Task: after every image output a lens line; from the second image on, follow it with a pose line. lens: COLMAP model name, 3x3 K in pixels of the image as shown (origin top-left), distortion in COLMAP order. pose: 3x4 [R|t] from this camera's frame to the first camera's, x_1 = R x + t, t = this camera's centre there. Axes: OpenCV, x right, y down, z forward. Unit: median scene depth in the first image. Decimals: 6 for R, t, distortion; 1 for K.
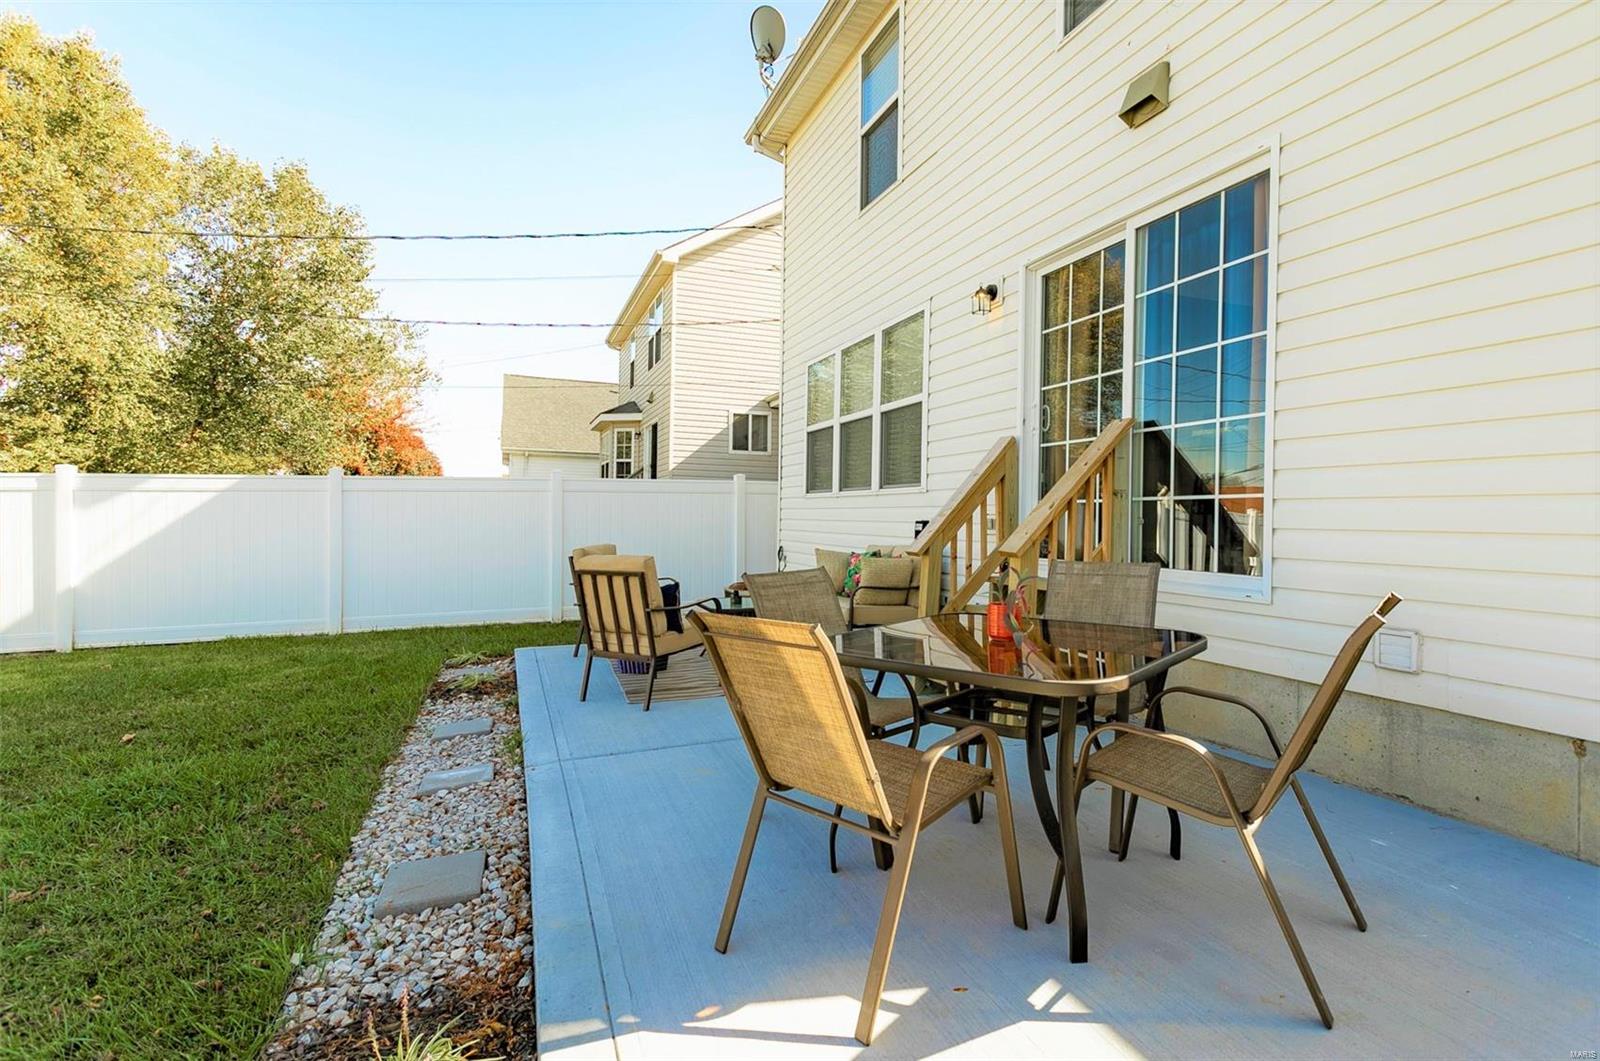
lens RADIAL K [[766.9, 0, 800.5], [0, 766.9, 525.1], [0, 0, 1]] dist [0.000714, 0.001548]
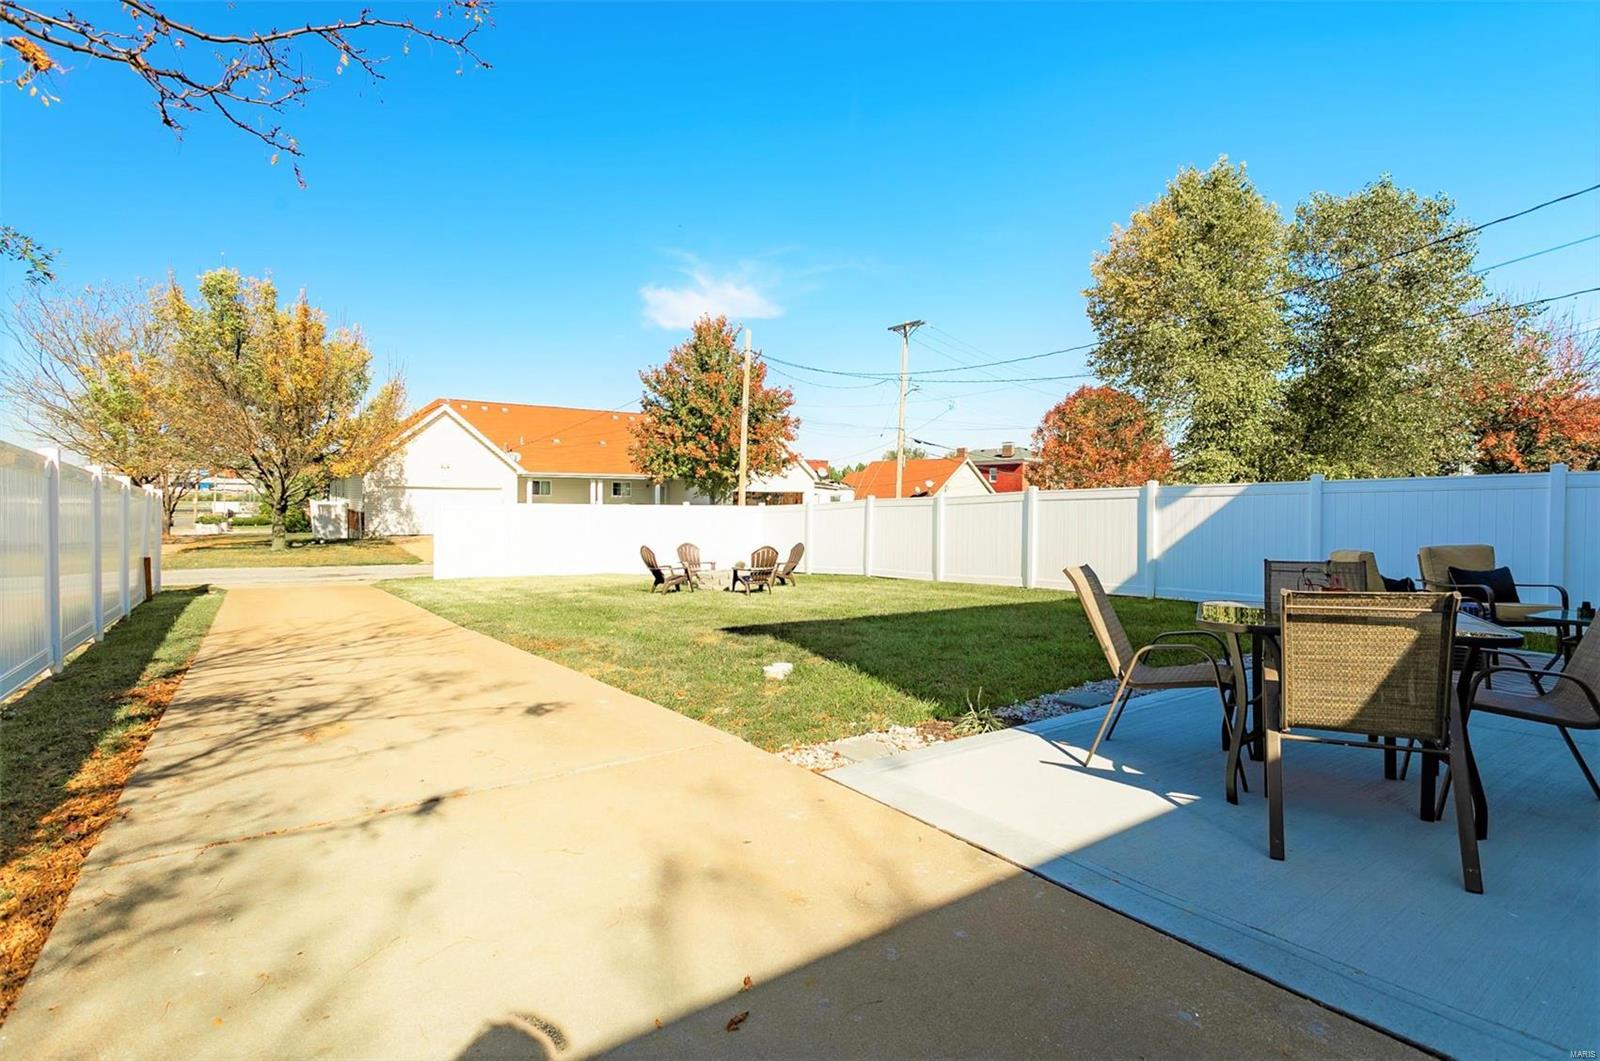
lens RADIAL K [[766.9, 0, 801.6], [0, 766.9, 524.2], [0, 0, 1]] dist [0.000714, 0.001548]
pose [[0.215401, 0.018608, -0.976348, 0.417352], [-0.020709, 0.999681, 0.014483, 0.002996], [0.976306, 0.017100, 0.215718, -0.042434]]
